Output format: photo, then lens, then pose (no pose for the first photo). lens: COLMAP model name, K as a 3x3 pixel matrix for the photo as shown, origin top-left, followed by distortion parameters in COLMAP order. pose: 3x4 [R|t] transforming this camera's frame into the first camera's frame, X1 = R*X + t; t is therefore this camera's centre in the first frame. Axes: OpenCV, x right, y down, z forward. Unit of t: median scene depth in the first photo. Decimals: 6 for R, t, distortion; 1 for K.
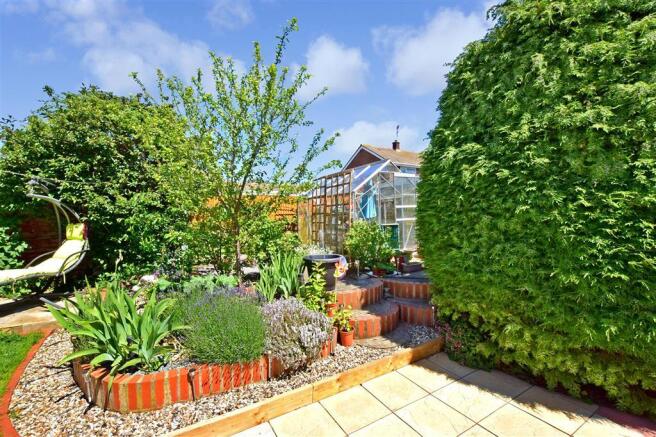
lens RADIAL K [[291.0, 0, 330.7], [0, 291.0, 218.6], [0, 0, 1]] dist [-0.037435, 0.007116]
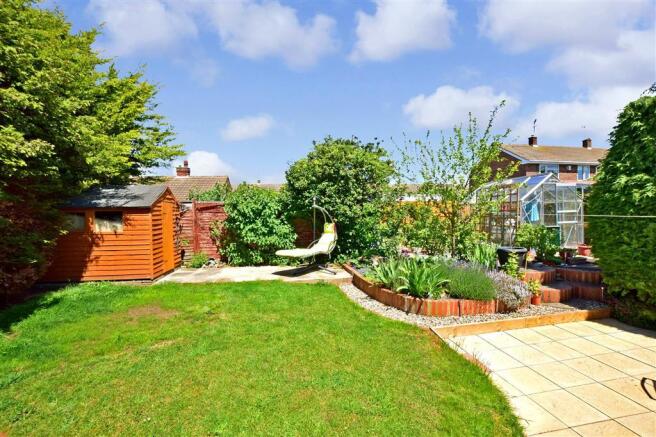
lens RADIAL K [[291.0, 0, 330.7], [0, 291.0, 218.6], [0, 0, 1]] dist [-0.037435, 0.007116]
pose [[0.933445, 0.008487, -0.358620, -0.407241], [-0.006184, 0.999952, 0.007567, -0.027833], [0.358668, -0.004845, 0.933453, -0.780226]]
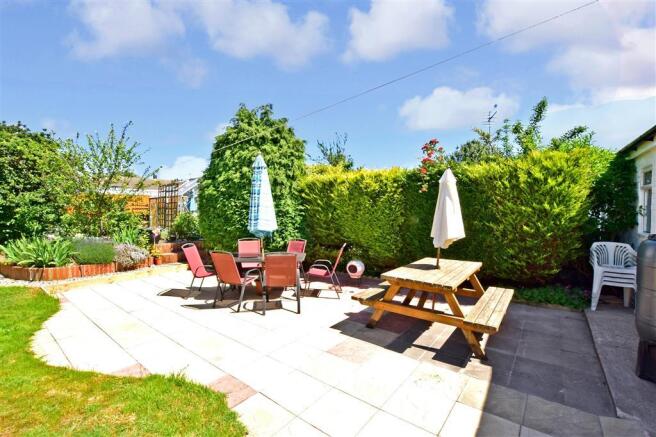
lens RADIAL K [[291.0, 0, 330.7], [0, 291.0, 218.6], [0, 0, 1]] dist [-0.037435, 0.007116]
pose [[0.931258, 0.001153, 0.364357, 0.467836], [-0.004125, 0.999964, 0.007379, 0.048994], [-0.364336, -0.008375, 0.931230, -1.506889]]
